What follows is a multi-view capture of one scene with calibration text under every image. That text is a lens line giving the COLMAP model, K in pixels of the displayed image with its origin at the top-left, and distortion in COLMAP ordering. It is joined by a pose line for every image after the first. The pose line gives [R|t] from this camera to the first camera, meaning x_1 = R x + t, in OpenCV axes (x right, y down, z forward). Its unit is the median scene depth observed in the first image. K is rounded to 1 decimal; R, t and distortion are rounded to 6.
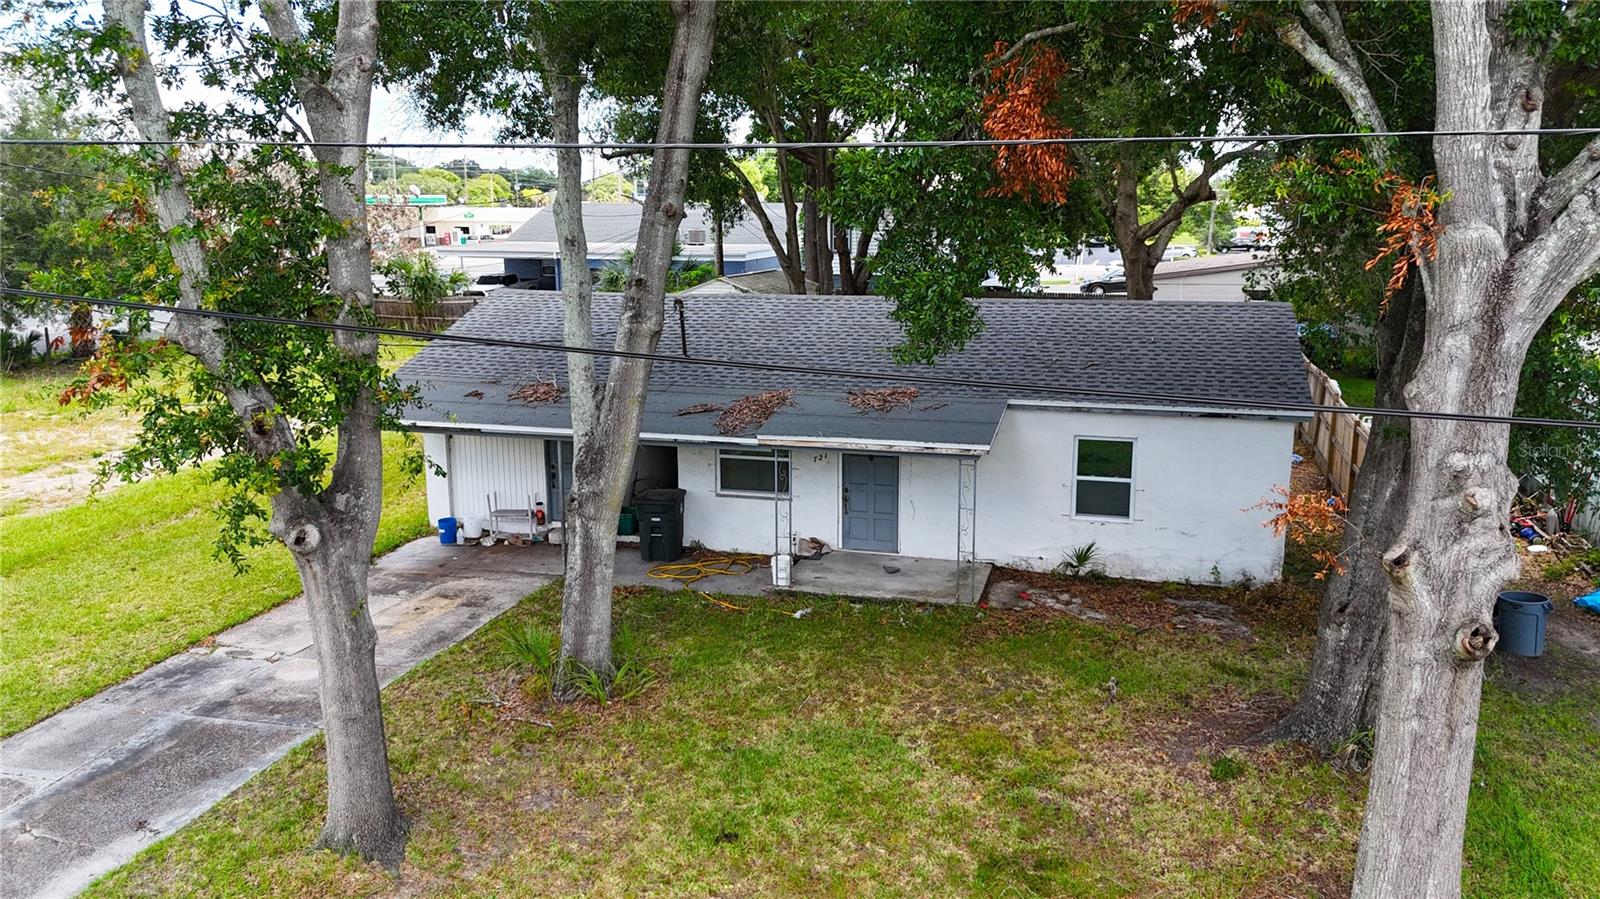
lens RADIAL K [[1186.3, 0, 802.1], [0, 1186.3, 443.5], [0, 0, 1]] dist [0.055807, -0.051866]
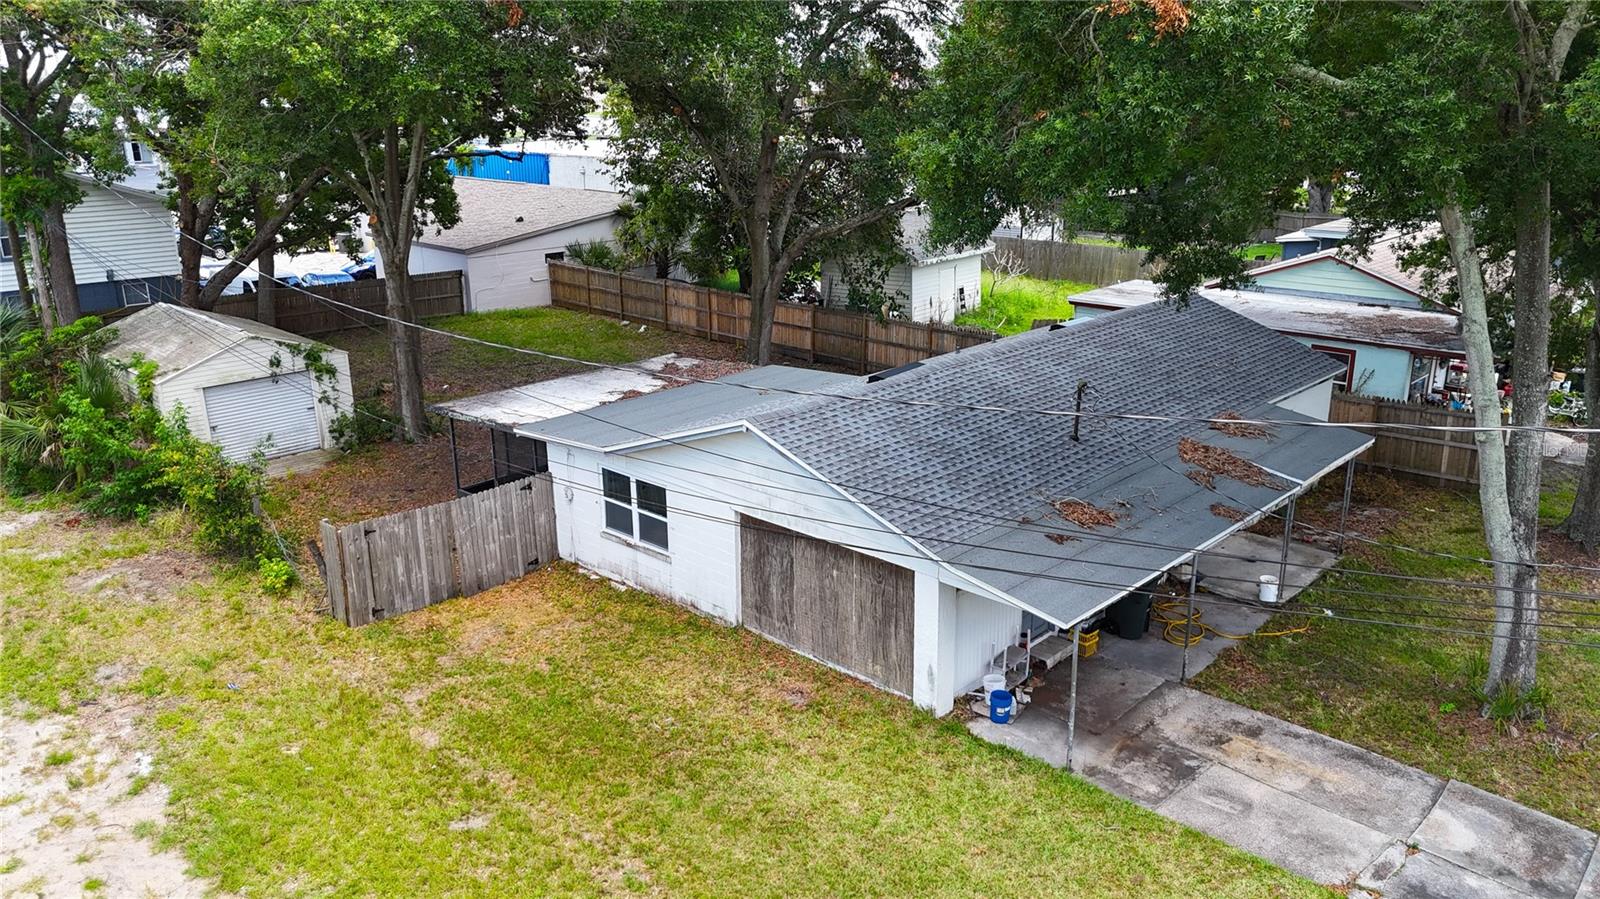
lens RADIAL K [[1186.3, 0, 802.1], [0, 1186.3, 443.5], [0, 0, 1]] dist [0.055807, -0.051866]
pose [[0.467251, -0.257626, 0.845757, -1.444386], [0.182546, 0.964103, 0.192825, -0.414664], [-0.865074, 0.064292, 0.497507, 0.965576]]
